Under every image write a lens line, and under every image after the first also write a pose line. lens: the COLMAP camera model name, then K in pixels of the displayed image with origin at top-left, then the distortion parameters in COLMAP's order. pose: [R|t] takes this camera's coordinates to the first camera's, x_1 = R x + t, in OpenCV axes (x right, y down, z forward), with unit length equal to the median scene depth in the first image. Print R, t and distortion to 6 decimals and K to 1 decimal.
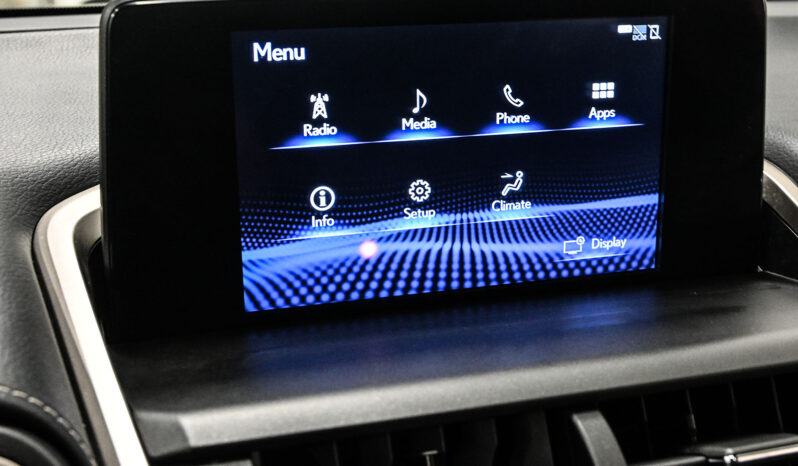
lens RADIAL K [[1036.9, 0, 399.0], [0, 1036.9, 233.0], [0, 0, 1]] dist [-0.000282, -0.014245]
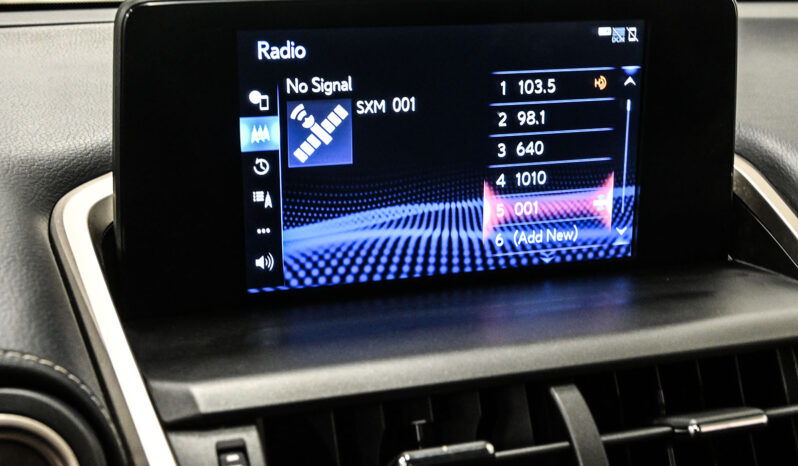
lens RADIAL K [[1036.9, 0, 399.0], [0, 1036.9, 233.0], [0, 0, 1]] dist [-0.000282, -0.014245]
pose [[0.999906, 0.008581, 0.010651, -0.003923], [-0.008669, 0.999928, 0.008239, 0.004258], [-0.010580, -0.008330, 0.999909, -0.073463]]
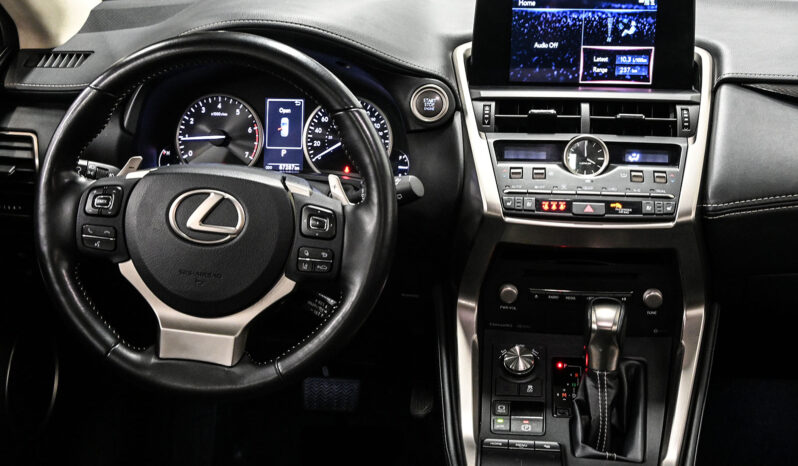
lens RADIAL K [[1057.8, 0, 399.0], [0, 1057.8, 233.0], [0, 0, 1]] dist [0.055405, -0.019788]
pose [[0.911258, 0.108417, -0.397309, 0.991958], [-0.101808, 0.994087, 0.037761, 0.492629], [0.399054, 0.006039, 0.916908, -2.410694]]
